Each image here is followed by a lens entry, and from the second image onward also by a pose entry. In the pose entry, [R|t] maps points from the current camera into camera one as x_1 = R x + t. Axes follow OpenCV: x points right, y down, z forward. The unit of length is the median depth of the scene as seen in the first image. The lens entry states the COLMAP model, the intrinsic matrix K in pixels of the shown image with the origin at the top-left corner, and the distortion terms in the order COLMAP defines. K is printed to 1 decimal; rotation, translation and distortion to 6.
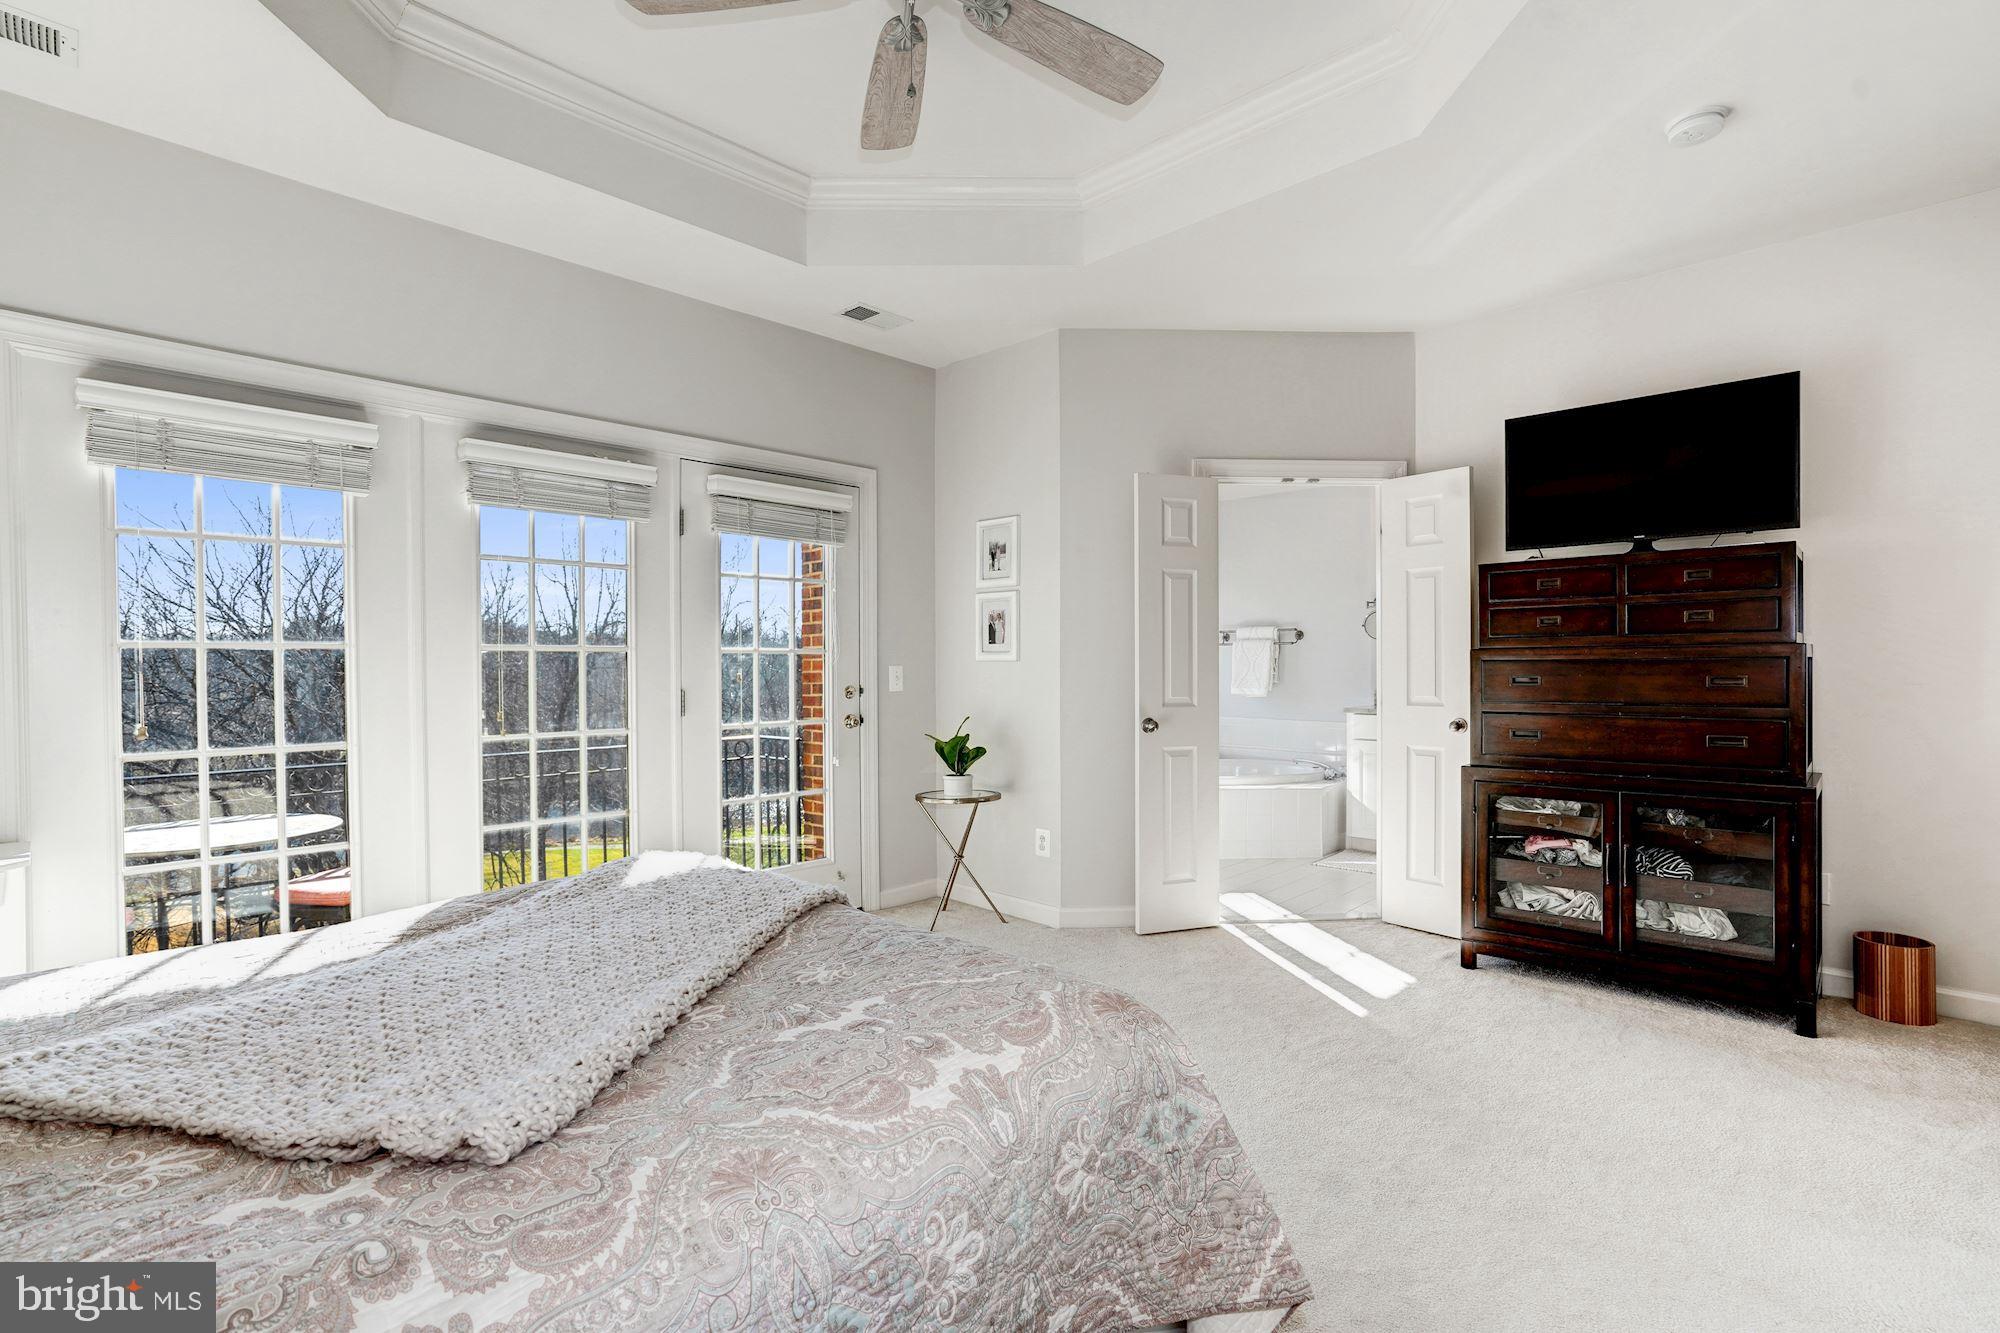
lens RADIAL K [[940.2, 0, 1000.1], [0, 940.2, 668.1], [0, 0, 1]] dist [-0.030974, 0.011566]
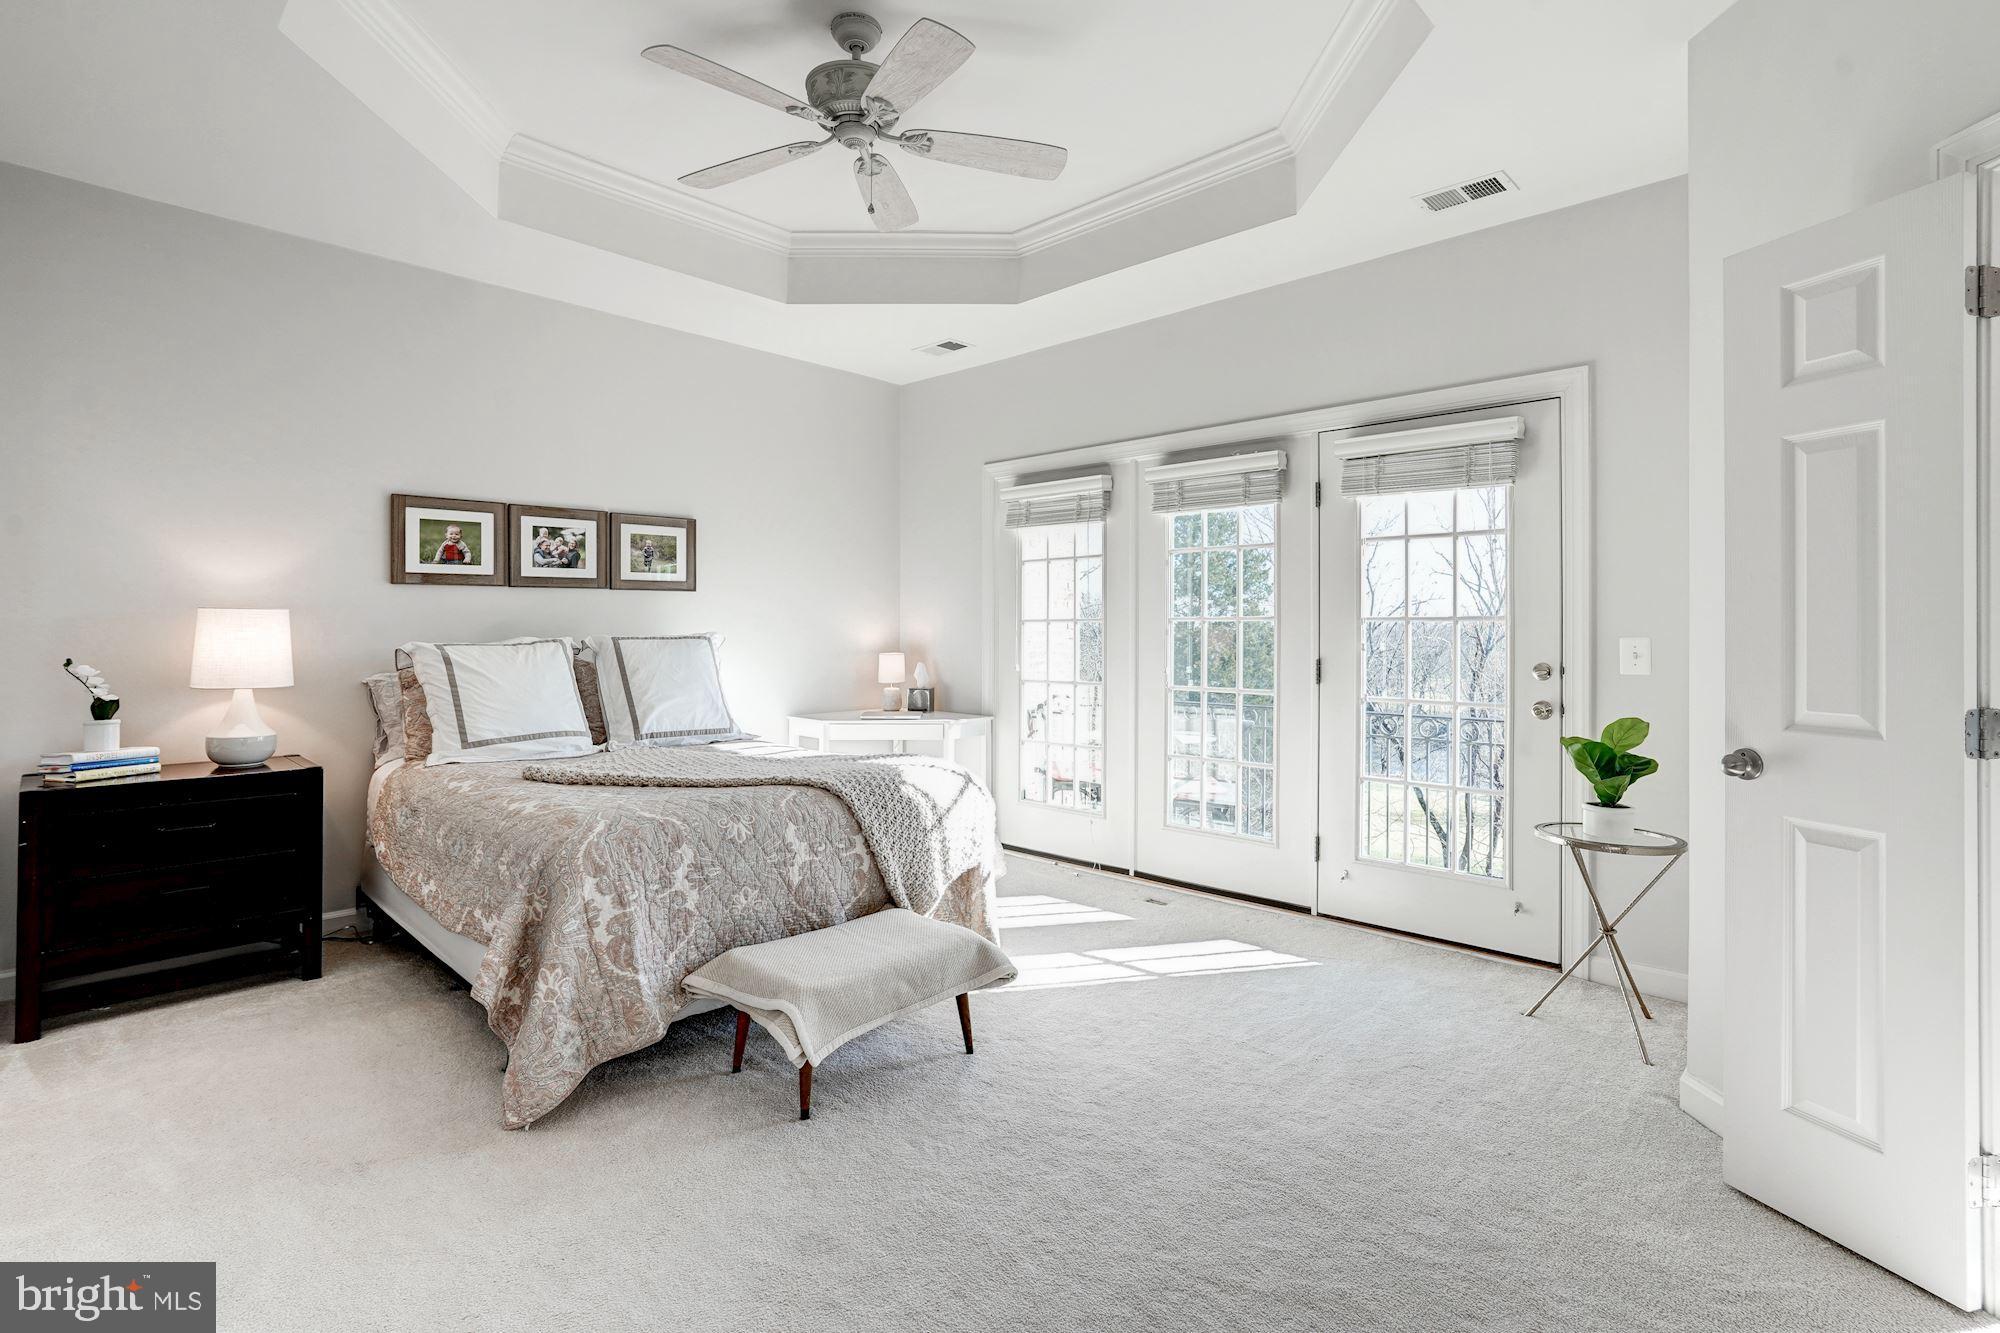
lens RADIAL K [[940.2, 0, 1006.8], [0, 940.2, 621.9], [0, 0, 1]] dist [-0.030974, 0.011566]
pose [[-0.002215, -0.005701, -0.999981, 0.659744], [-0.011453, 0.999918, -0.005676, -0.005779], [0.999932, 0.011440, -0.002281, 0.635415]]
